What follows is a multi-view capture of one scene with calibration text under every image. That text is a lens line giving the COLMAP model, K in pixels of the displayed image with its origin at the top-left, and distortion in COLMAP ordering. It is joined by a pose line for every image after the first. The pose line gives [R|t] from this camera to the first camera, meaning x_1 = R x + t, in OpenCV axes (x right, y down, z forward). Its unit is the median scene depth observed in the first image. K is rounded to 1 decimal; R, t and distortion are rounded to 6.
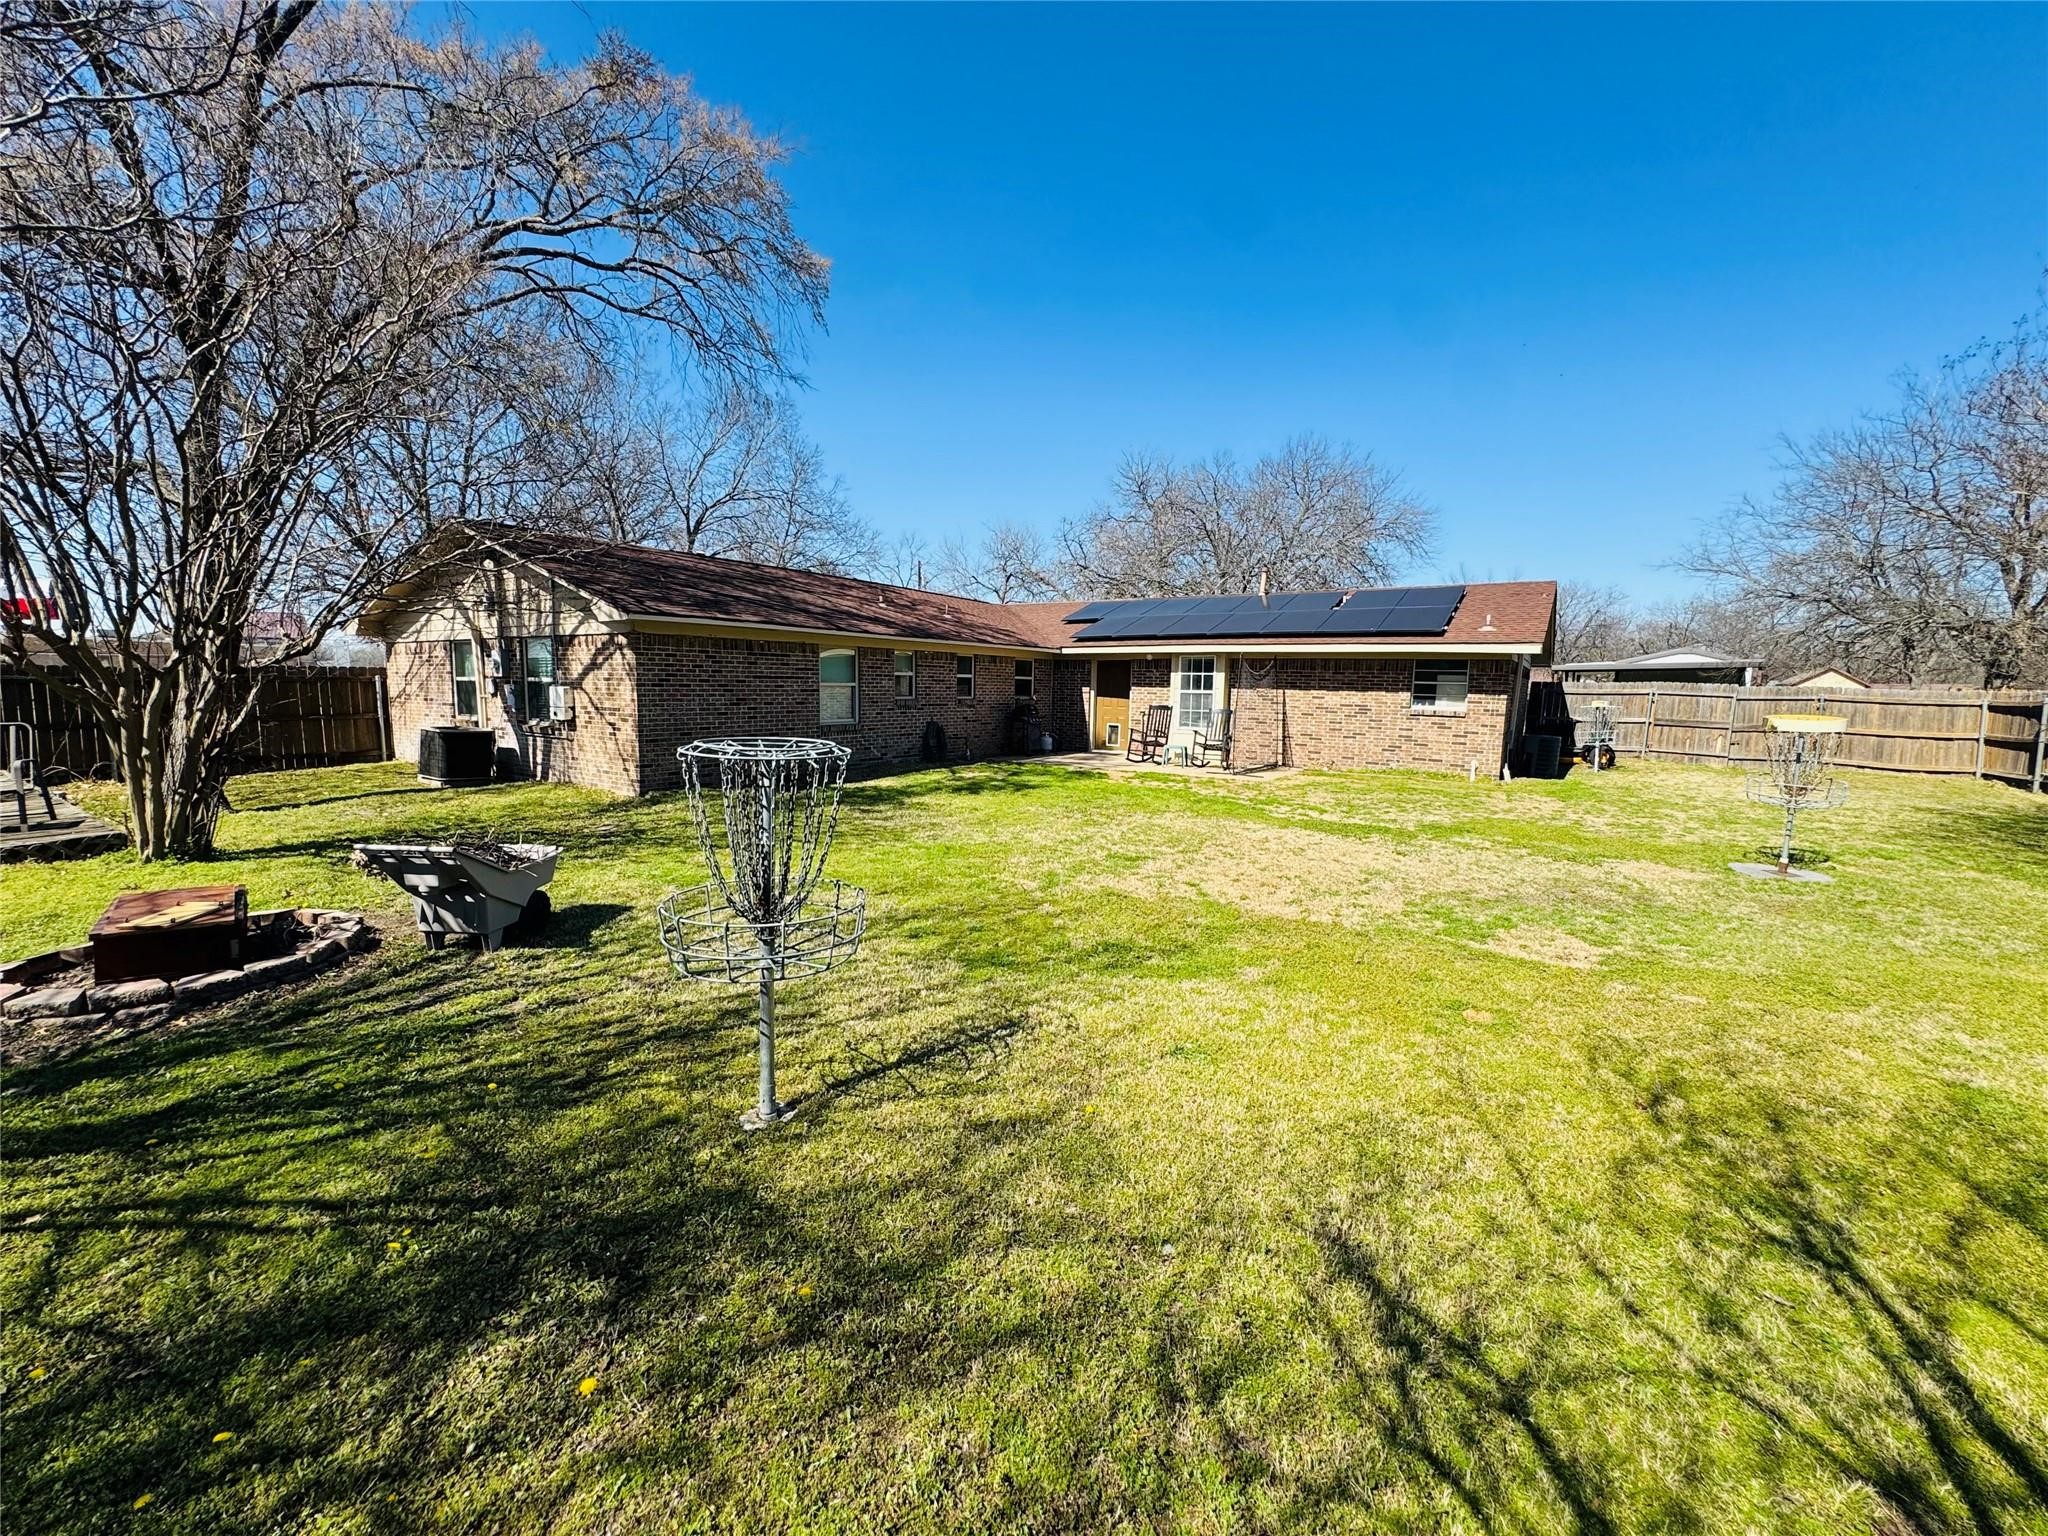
lens RADIAL K [[822.6, 0, 1025.5], [0, 822.6, 772.6], [0, 0, 1]] dist [-0.002711, -0.000028]
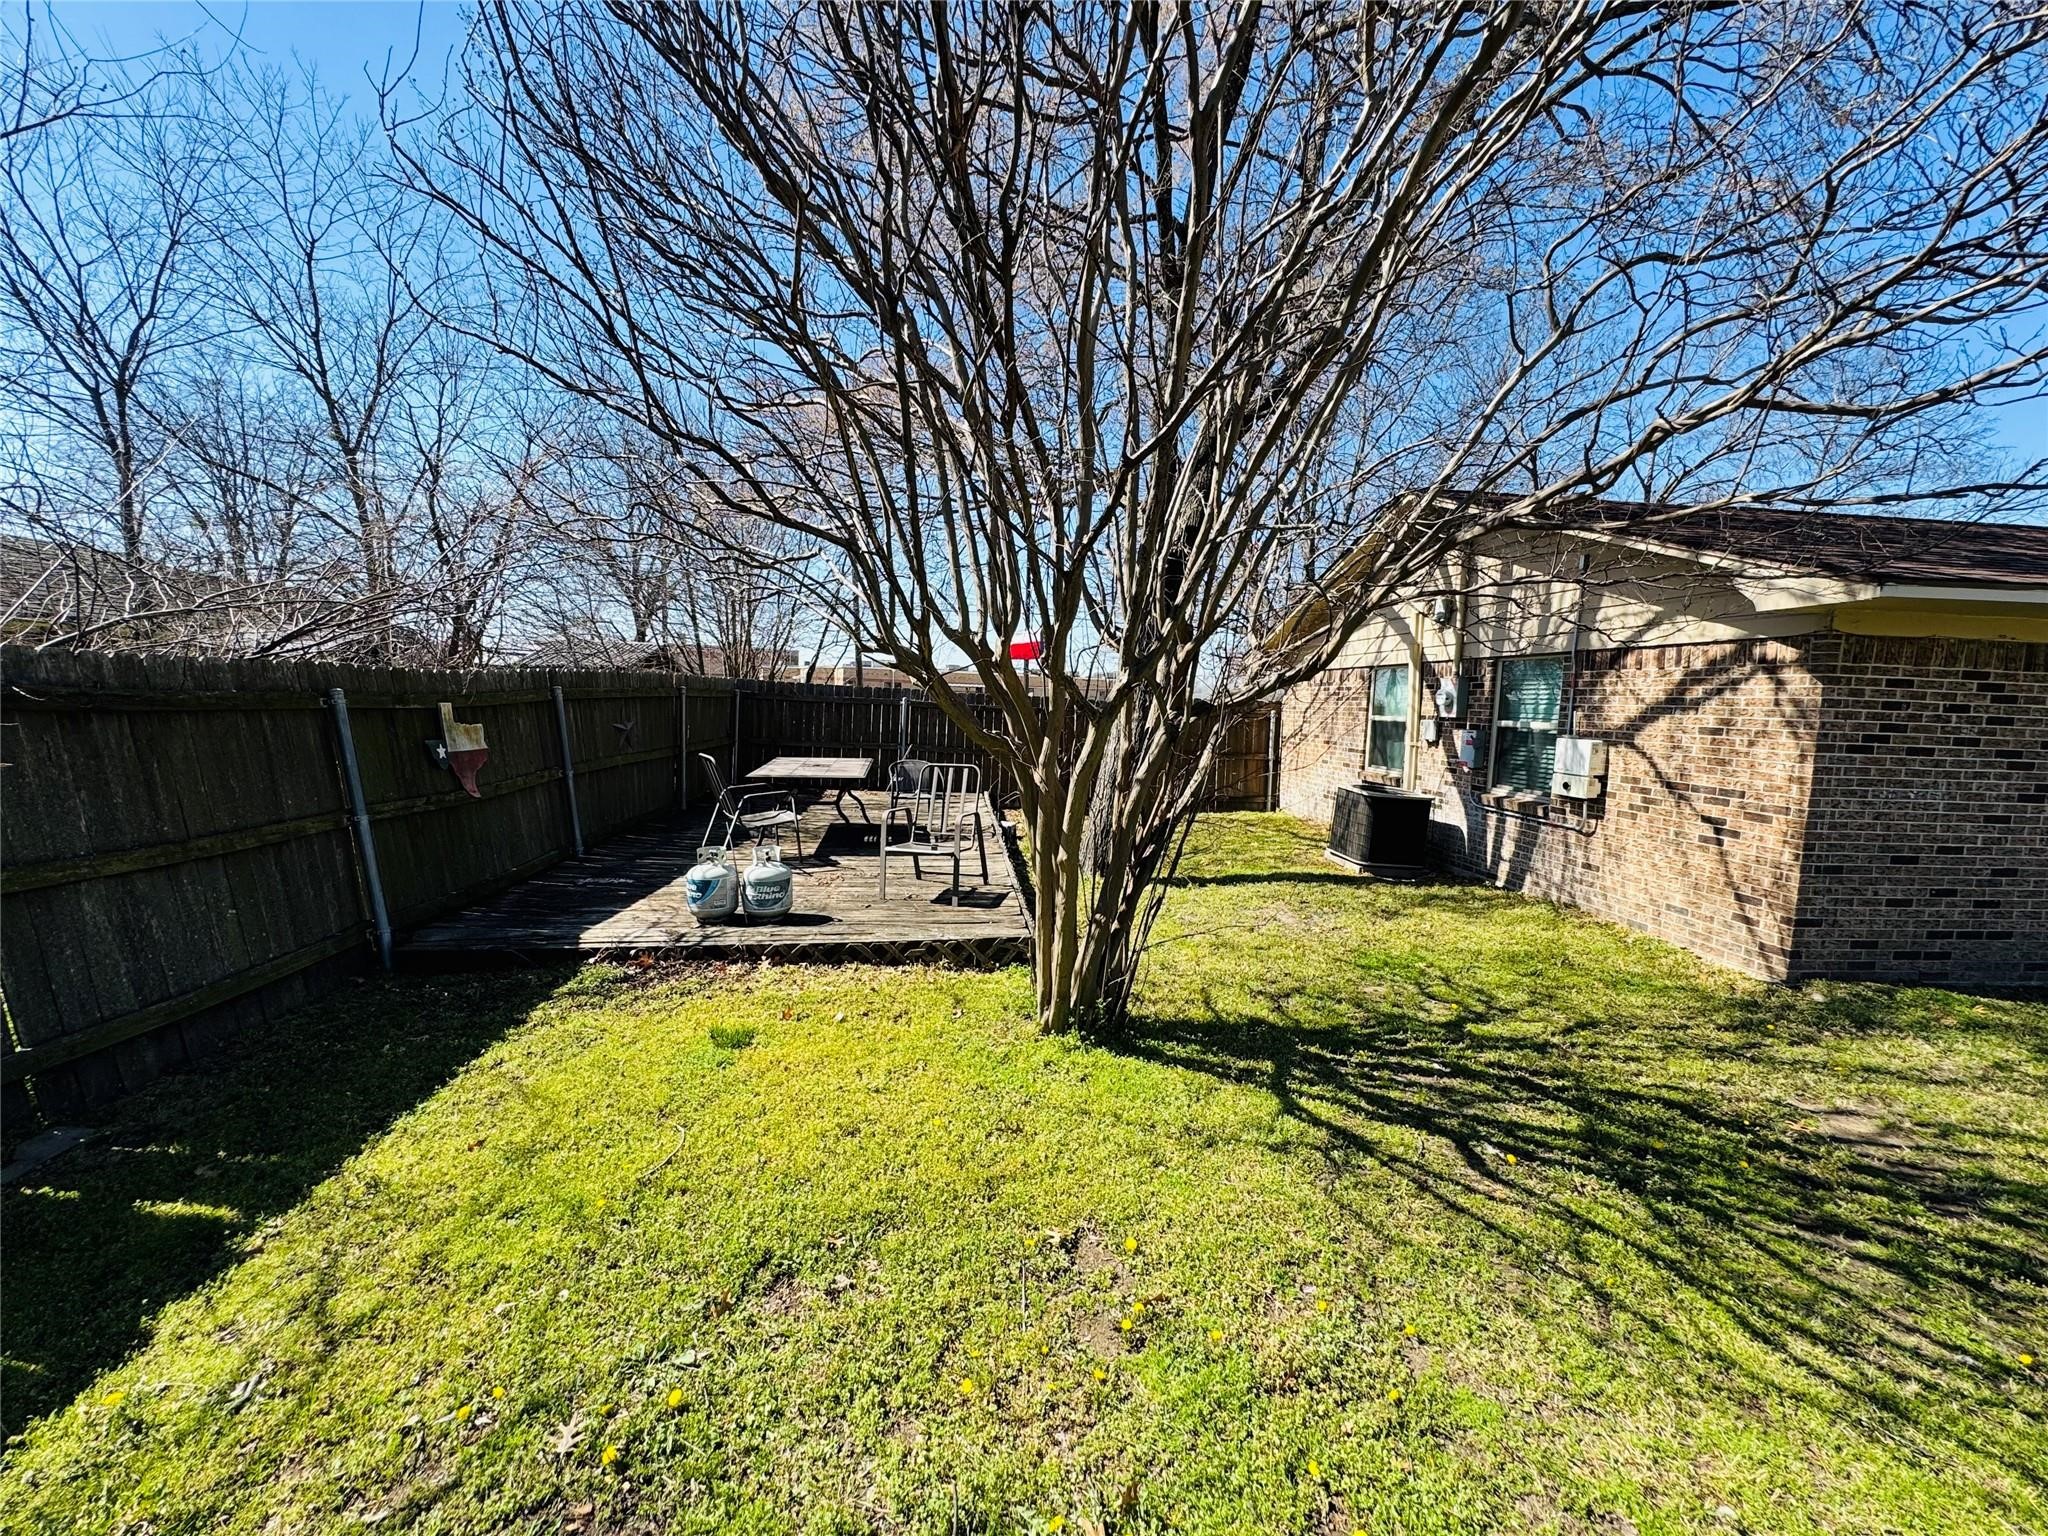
lens RADIAL K [[822.6, 0, 1024.4], [0, 822.6, 769.5], [0, 0, 1]] dist [-0.002711, -0.000028]
pose [[0.624533, 0.076725, -0.777221, -0.390298], [-0.111933, 0.993682, 0.008151, -0.048558], [0.772936, 0.081906, 0.629175, 0.369115]]
